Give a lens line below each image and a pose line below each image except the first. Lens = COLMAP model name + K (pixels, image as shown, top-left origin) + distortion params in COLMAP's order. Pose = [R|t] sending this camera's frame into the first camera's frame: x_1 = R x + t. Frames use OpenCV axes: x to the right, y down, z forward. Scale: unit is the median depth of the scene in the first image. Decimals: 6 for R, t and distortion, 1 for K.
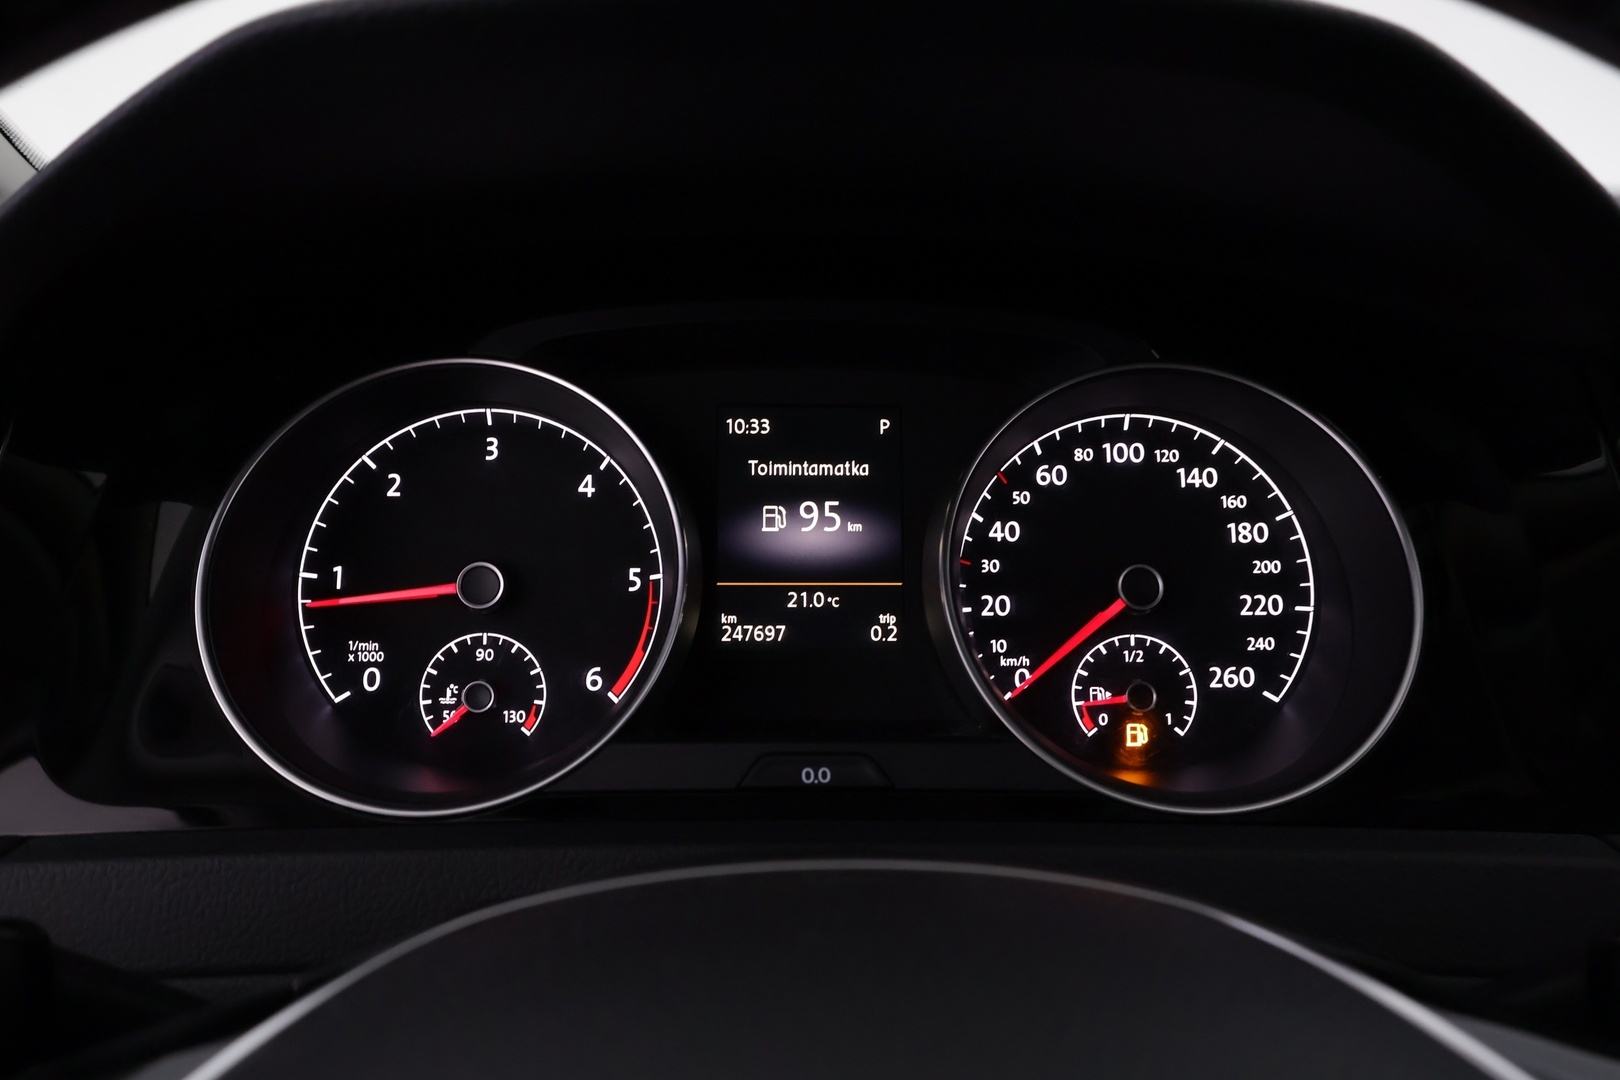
lens RADIAL K [[1202.5, 0, 810.0], [0, 1202.5, 540.0], [0, 0, 1]] dist [0.001101, -0.004757]
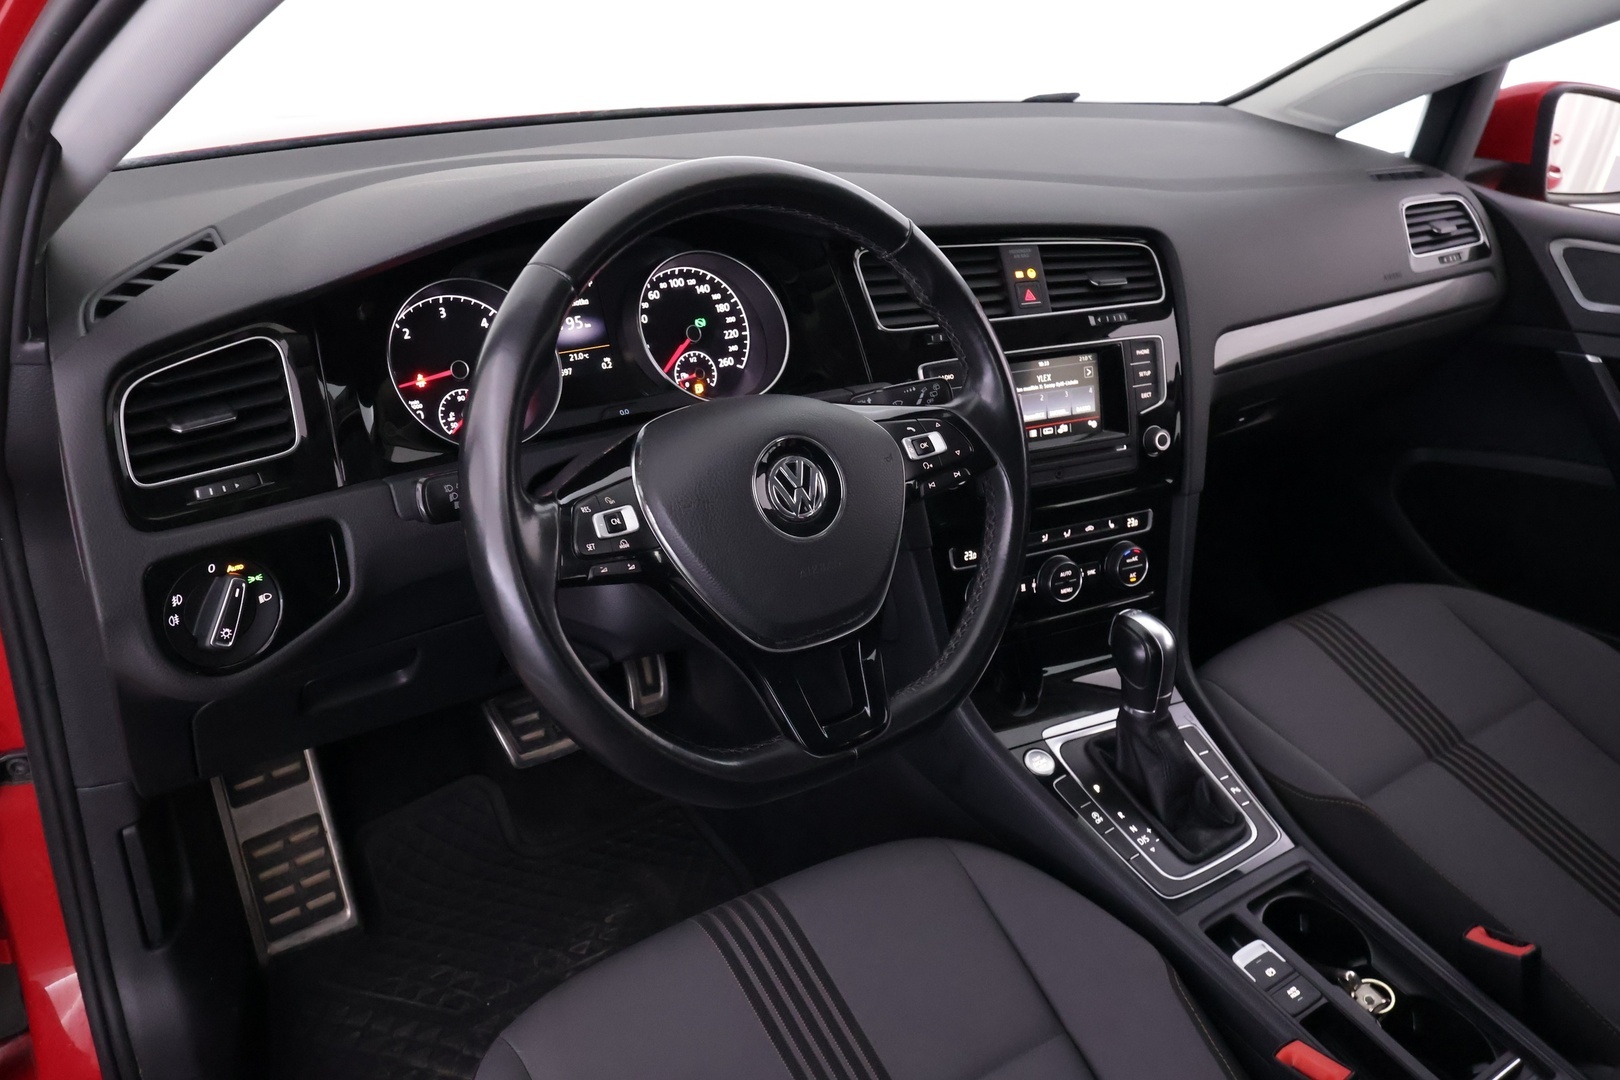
lens RADIAL K [[1266.2, 0, 810.0], [0, 1266.2, 540.0], [0, 0, 1]] dist [0.003381, -0.006410]
pose [[0.829336, -0.221648, 0.512908, -1.050934], [0.115487, 0.966131, 0.230769, -0.136485], [-0.546685, -0.132151, 0.826844, -1.530007]]
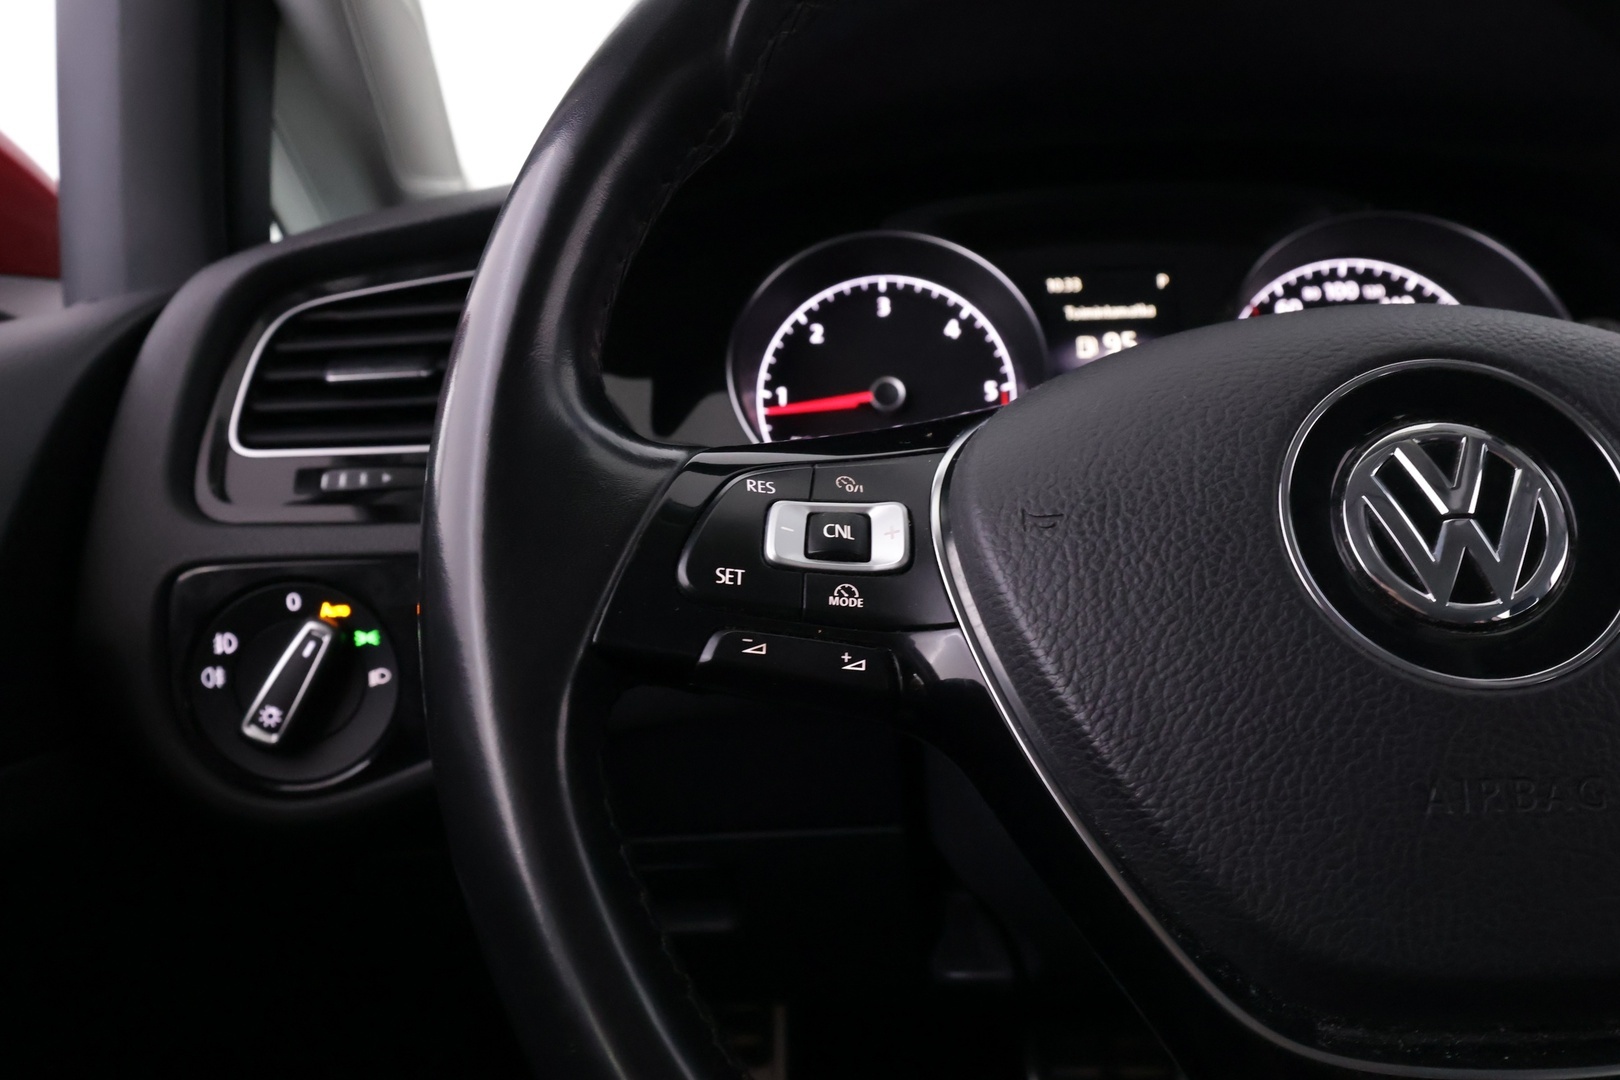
lens RADIAL K [[1220.8, 0, 810.0], [0, 1220.8, 540.0], [0, 0, 1]] dist [0.002066, 0.001454]
pose [[0.997046, -0.031869, -0.069880, -0.260806], [0.026532, 0.996754, -0.076014, 0.306922], [0.072075, 0.073935, 0.994655, -0.418568]]
